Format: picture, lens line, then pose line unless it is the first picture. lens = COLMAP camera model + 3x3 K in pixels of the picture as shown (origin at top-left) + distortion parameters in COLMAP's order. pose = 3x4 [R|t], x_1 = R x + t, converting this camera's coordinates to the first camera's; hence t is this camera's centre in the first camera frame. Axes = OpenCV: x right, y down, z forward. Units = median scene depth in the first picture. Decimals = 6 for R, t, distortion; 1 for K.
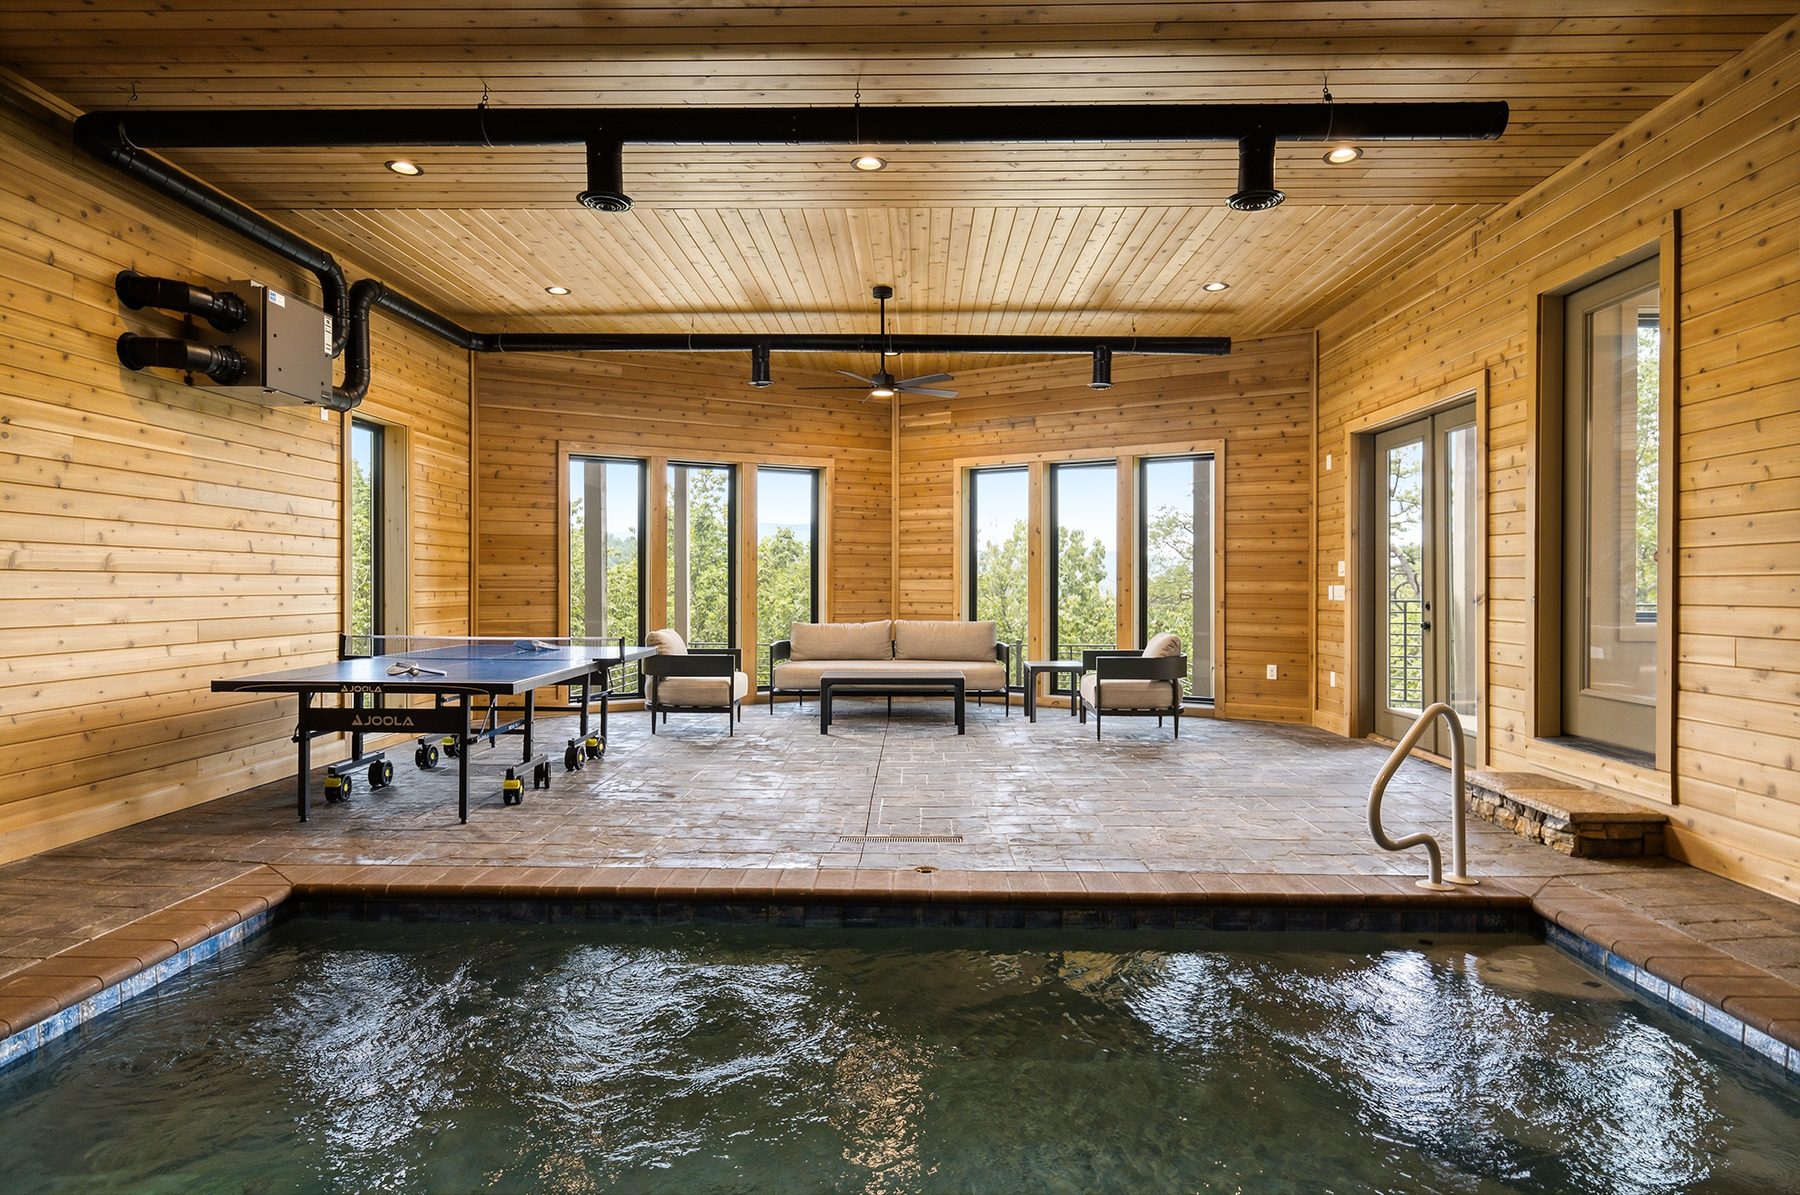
lens RADIAL K [[1066.0, 0, 900.0], [0, 1066.0, 597.5], [0, 0, 1]] dist [-0.000994, -0.000849]
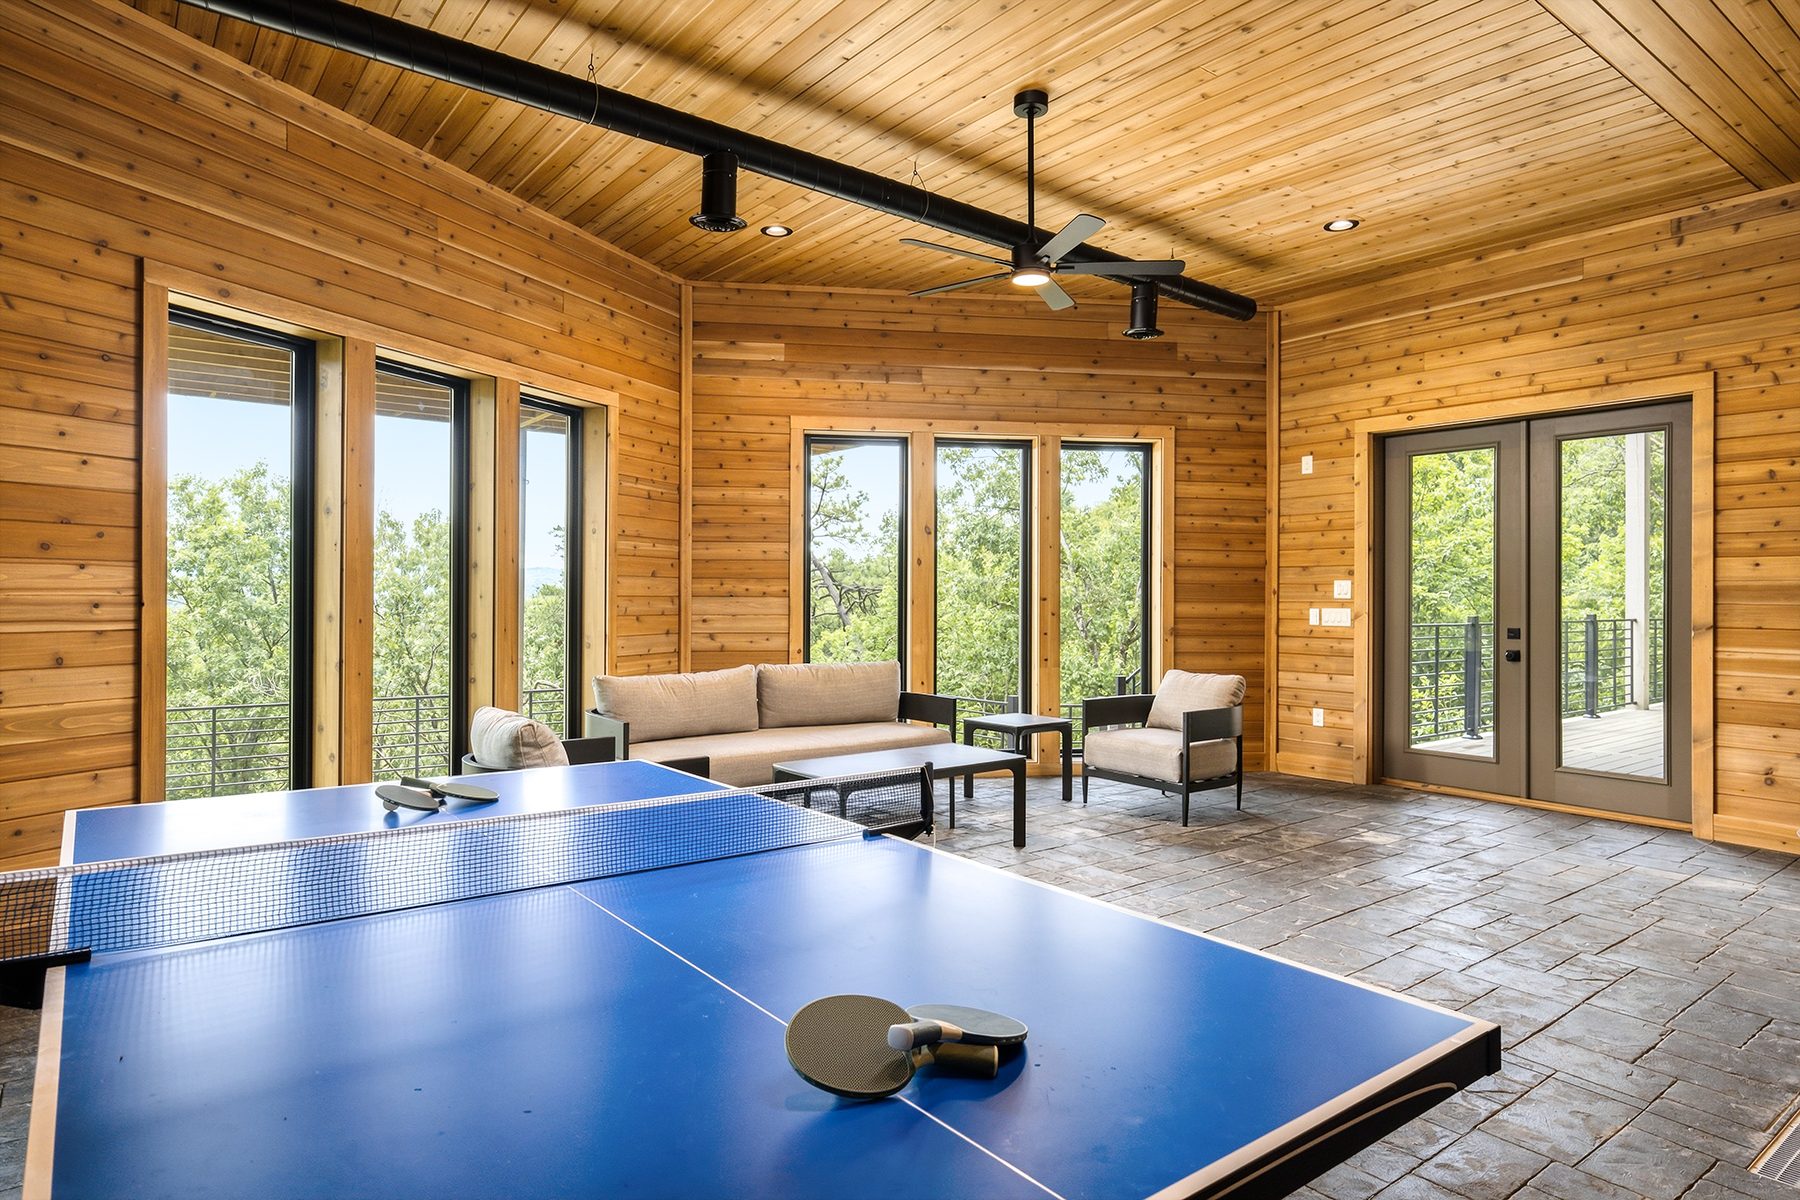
lens RADIAL K [[1066.0, 0, 900.0], [0, 1066.0, 600.0], [0, 0, 1]] dist [-0.000994, -0.000849]
pose [[0.758941, -0.000691, 0.651160, -0.366801], [0.004124, 0.999984, -0.003747, -0.014441], [-0.651147, 0.005529, 0.758932, 0.506521]]
